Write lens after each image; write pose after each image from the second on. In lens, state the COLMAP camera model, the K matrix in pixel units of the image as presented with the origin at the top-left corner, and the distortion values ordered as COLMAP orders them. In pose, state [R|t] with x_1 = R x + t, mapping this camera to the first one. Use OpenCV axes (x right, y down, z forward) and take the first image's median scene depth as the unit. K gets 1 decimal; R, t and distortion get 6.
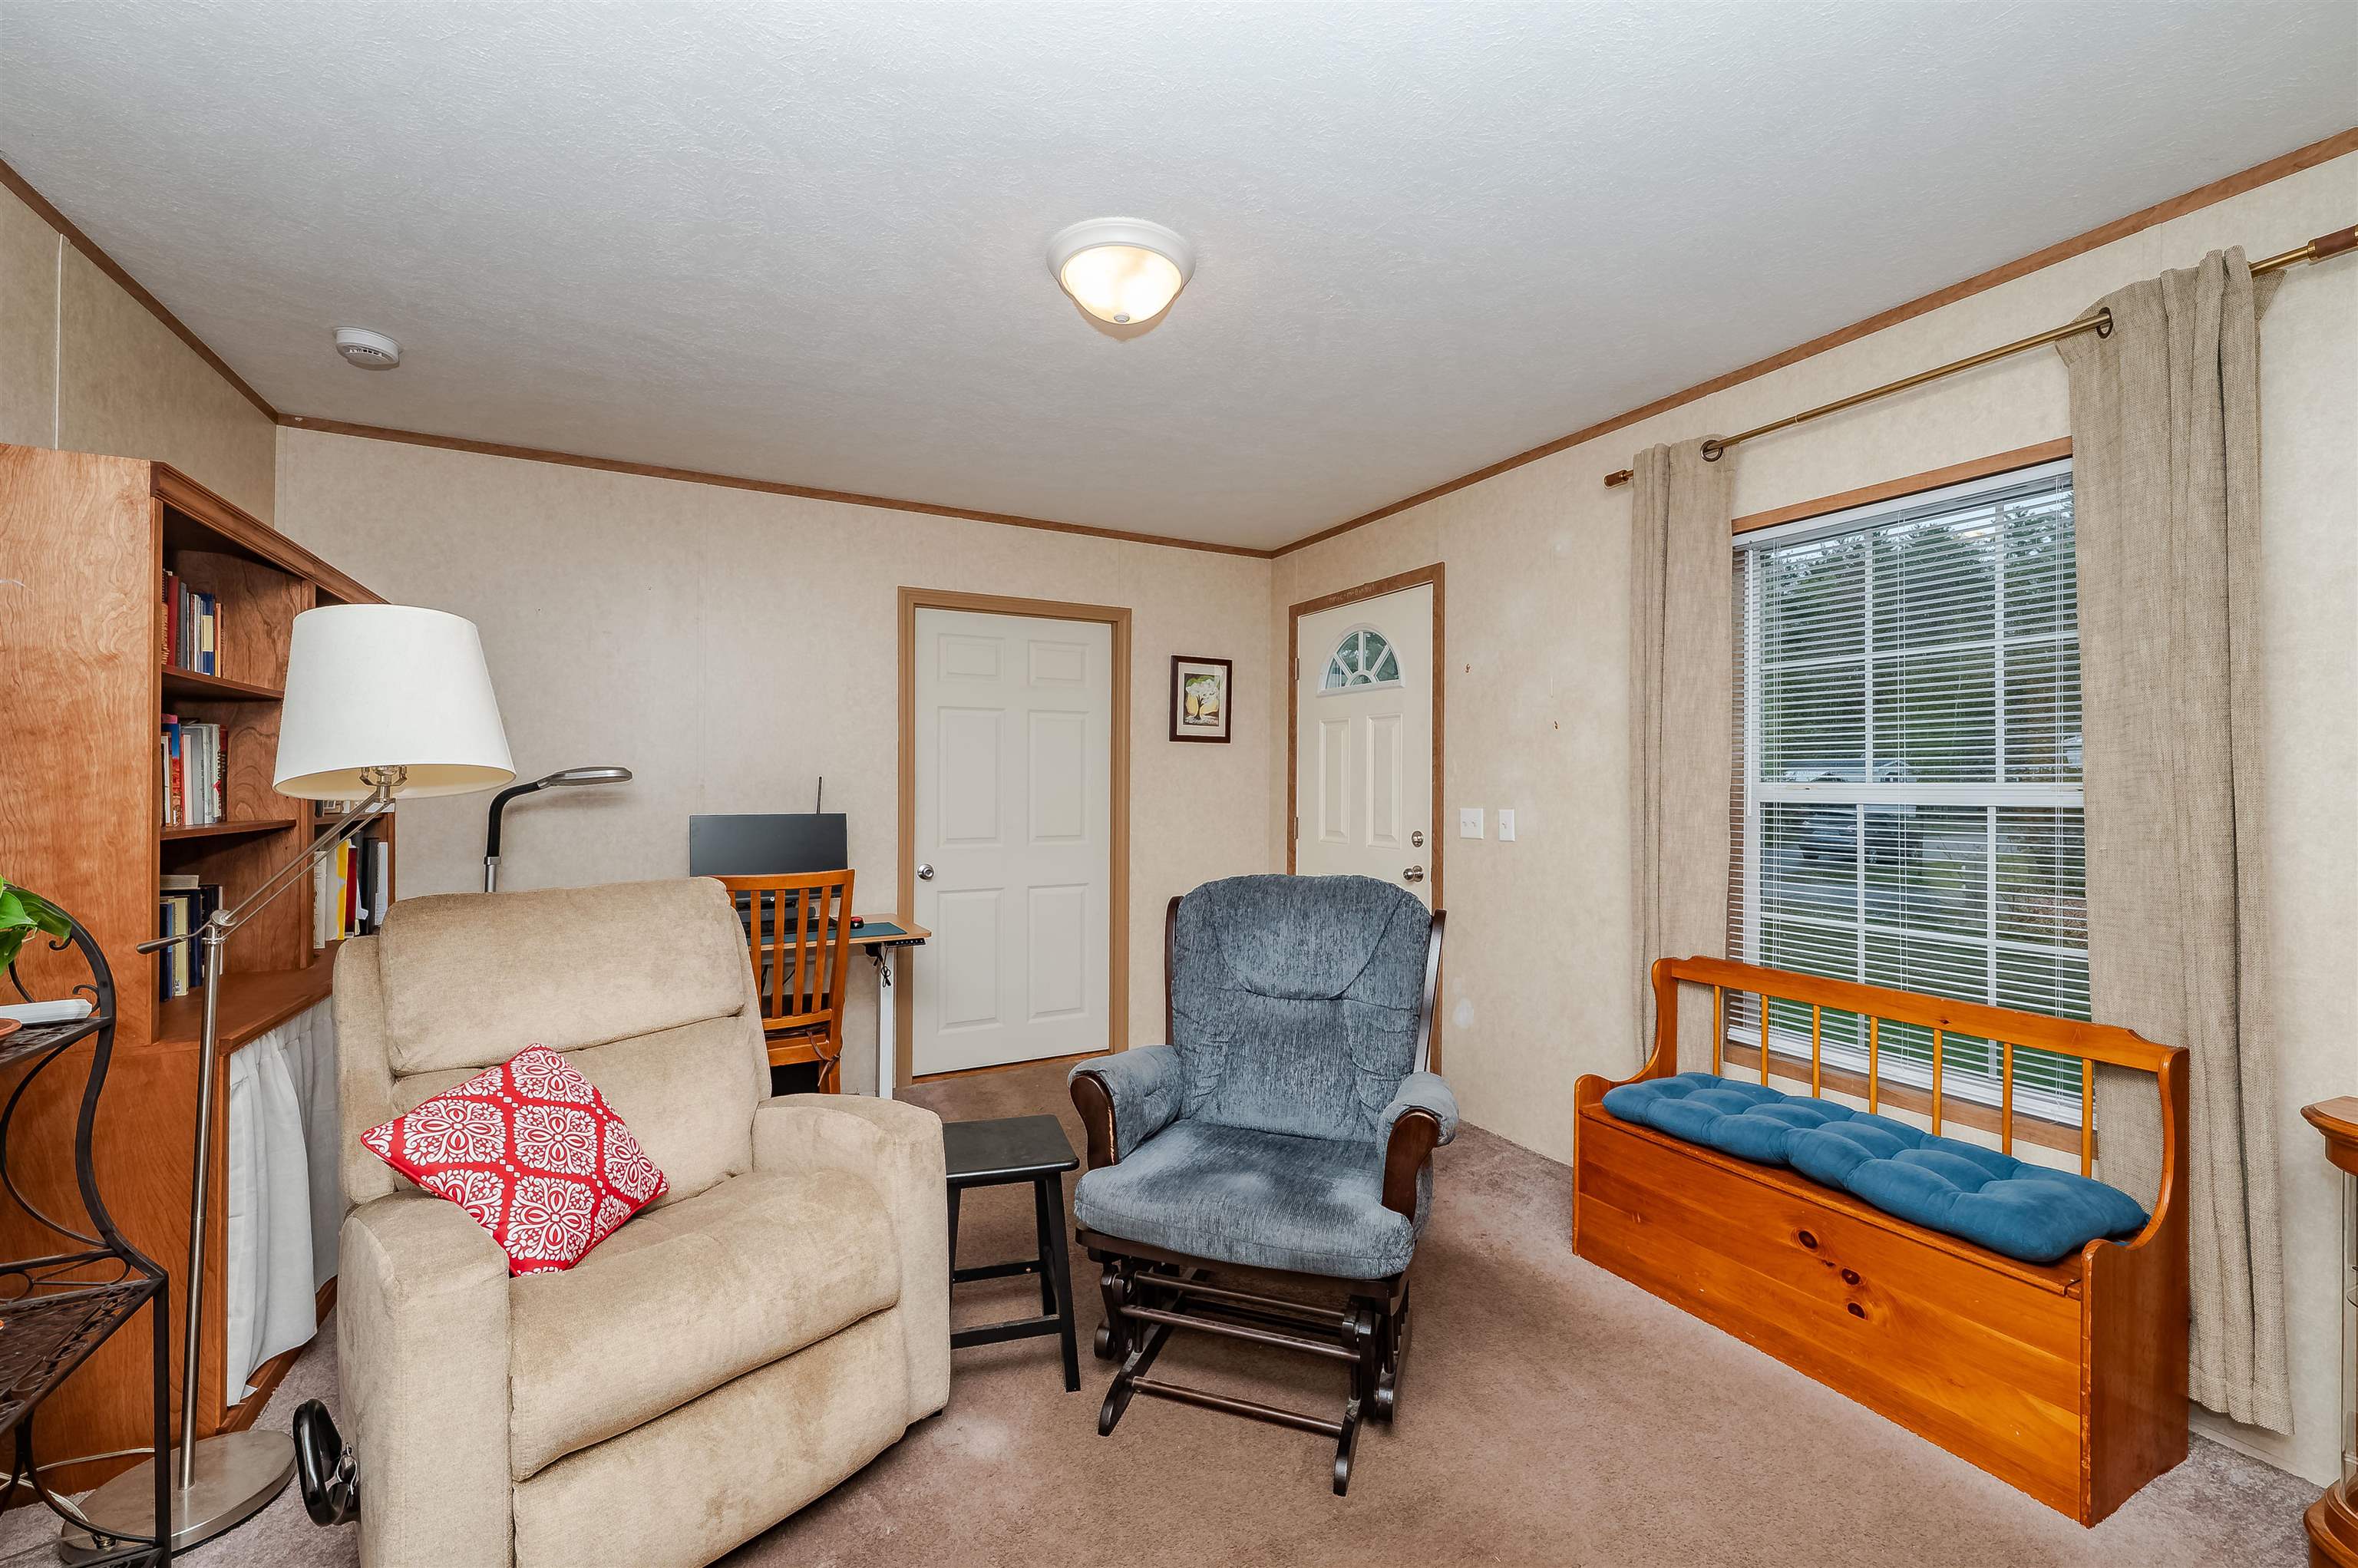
lens RADIAL K [[935.5, 0, 1180.6], [0, 935.5, 772.5], [0, 0, 1]] dist [-0.001136, -0.000064]
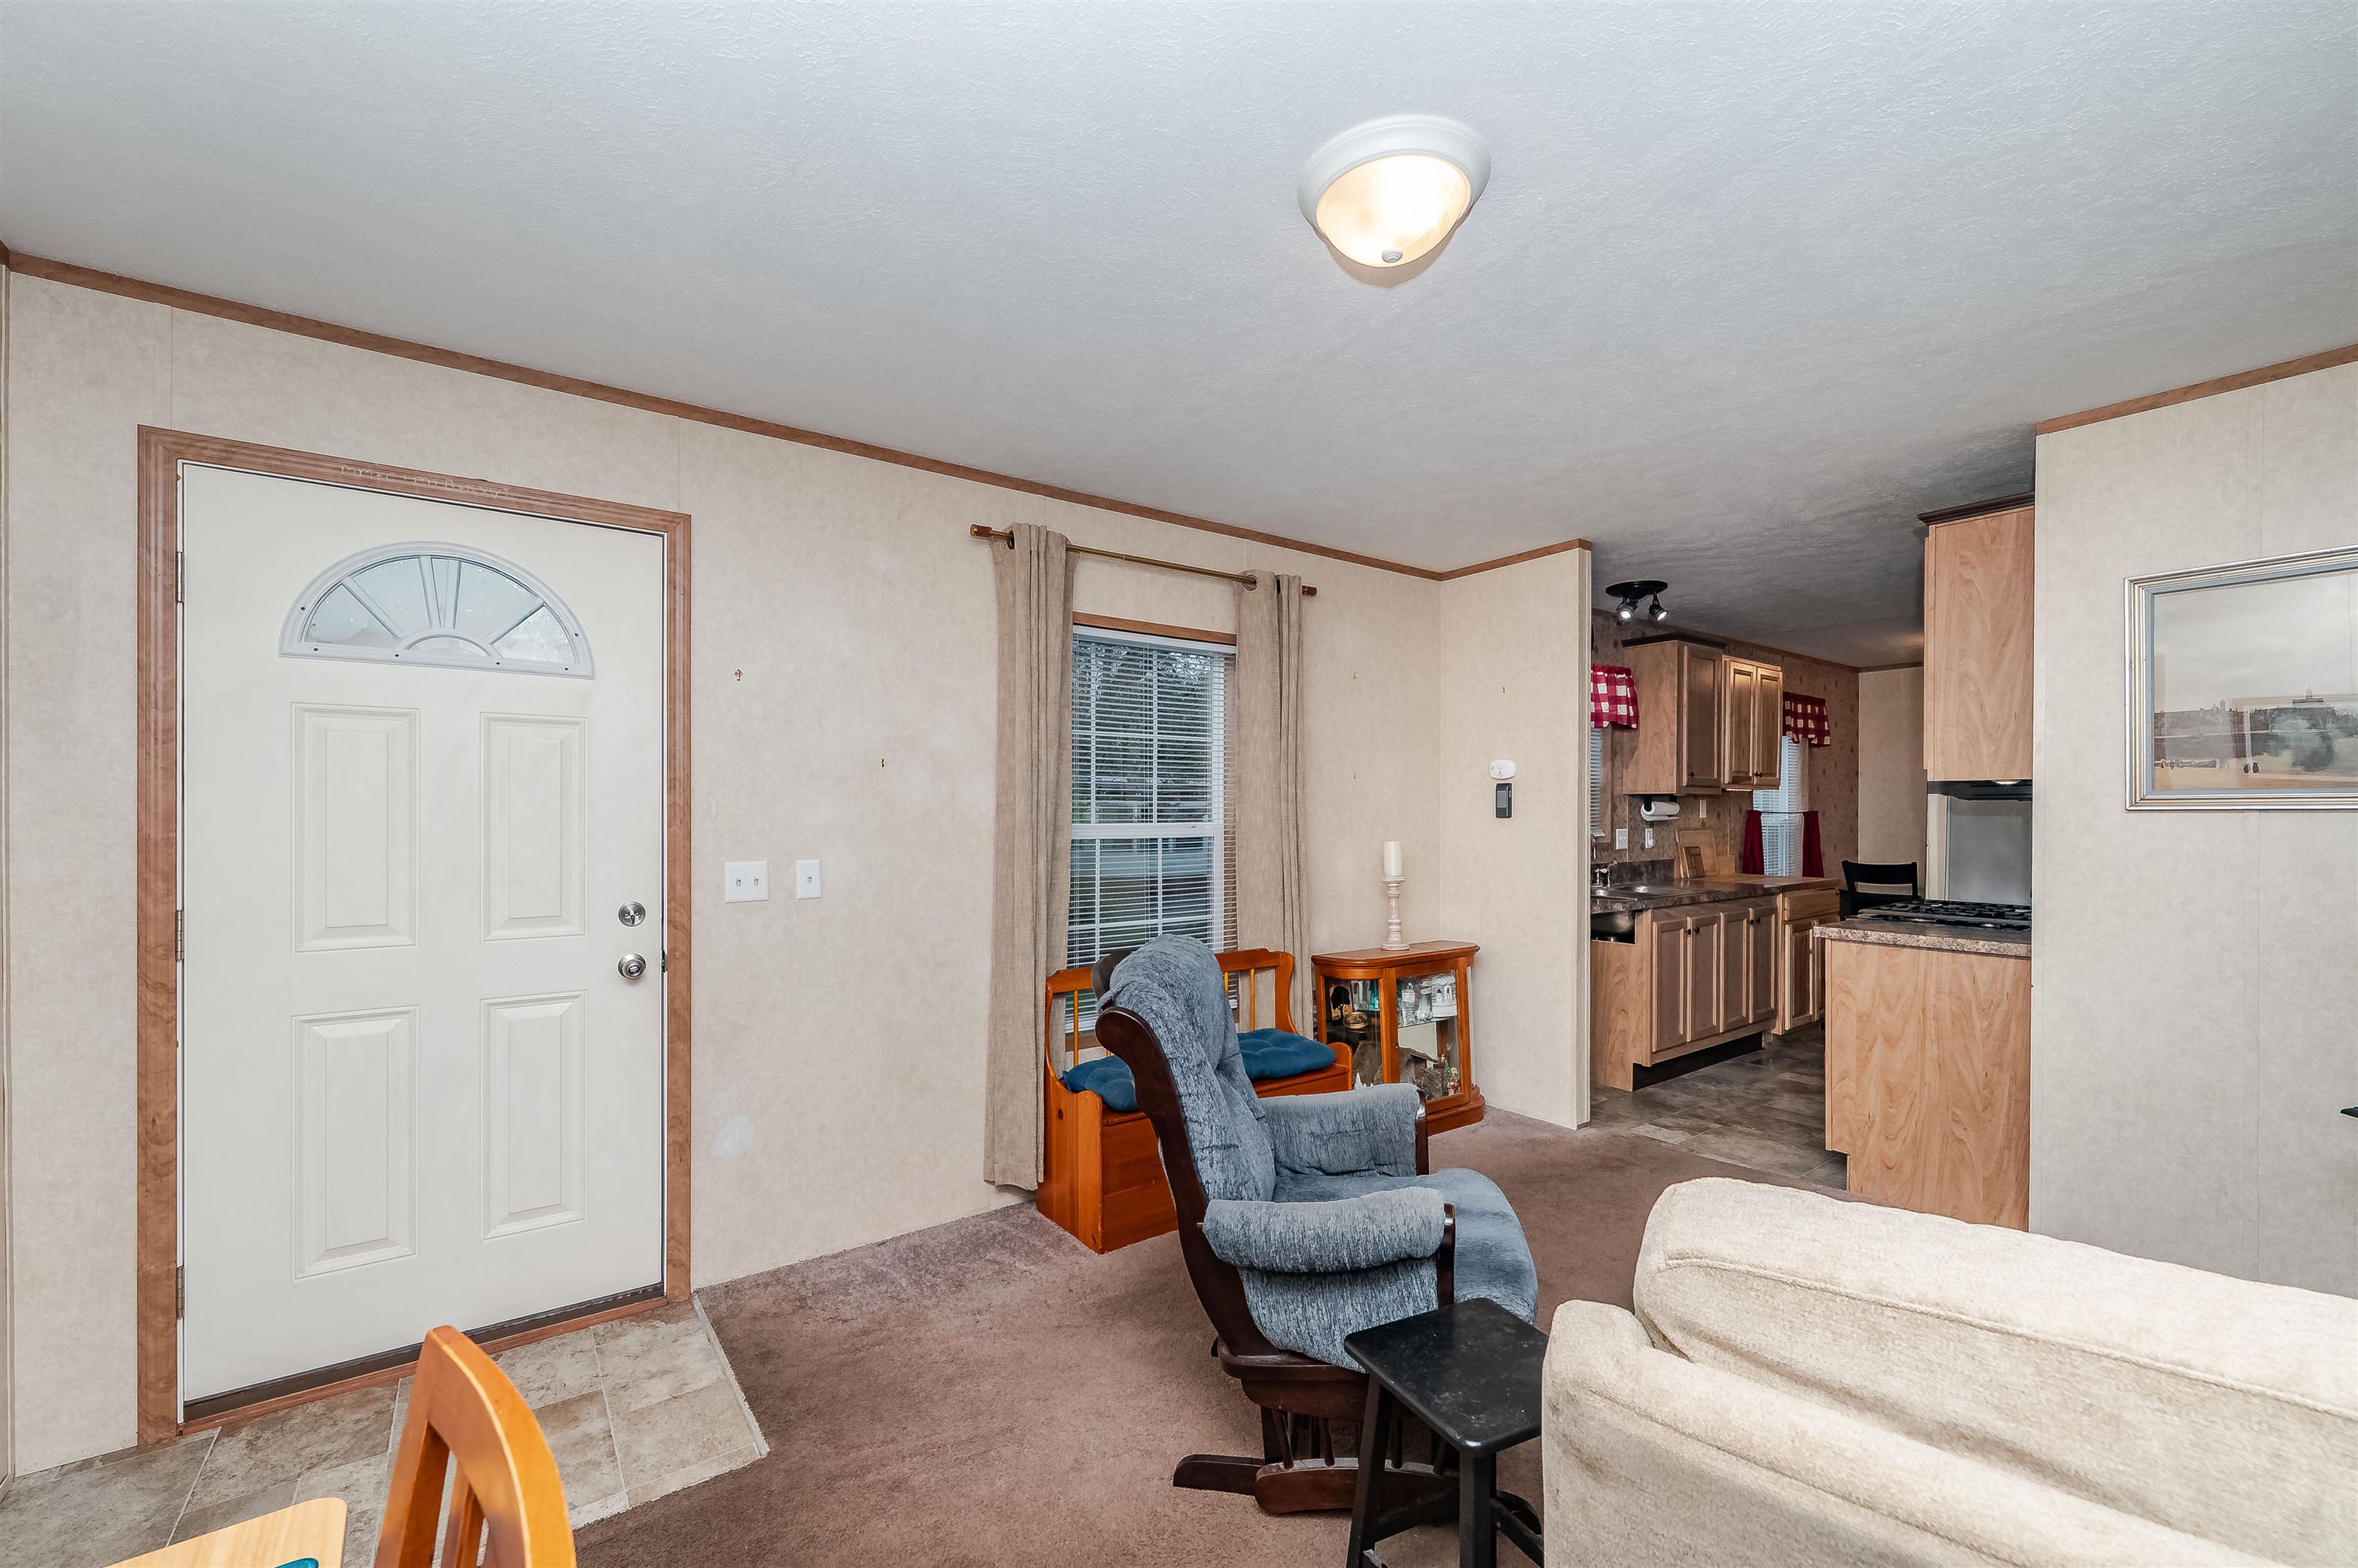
lens RADIAL K [[961.9, 0, 1186.8], [0, 961.9, 822.0], [0, 0, 1]] dist [-0.002769, -0.000371]
pose [[-0.134888, -0.001832, 0.990859, -0.689040], [-0.005941, 0.999982, 0.001040, 0.005005], [-0.990843, -0.005747, -0.134896, 1.020391]]
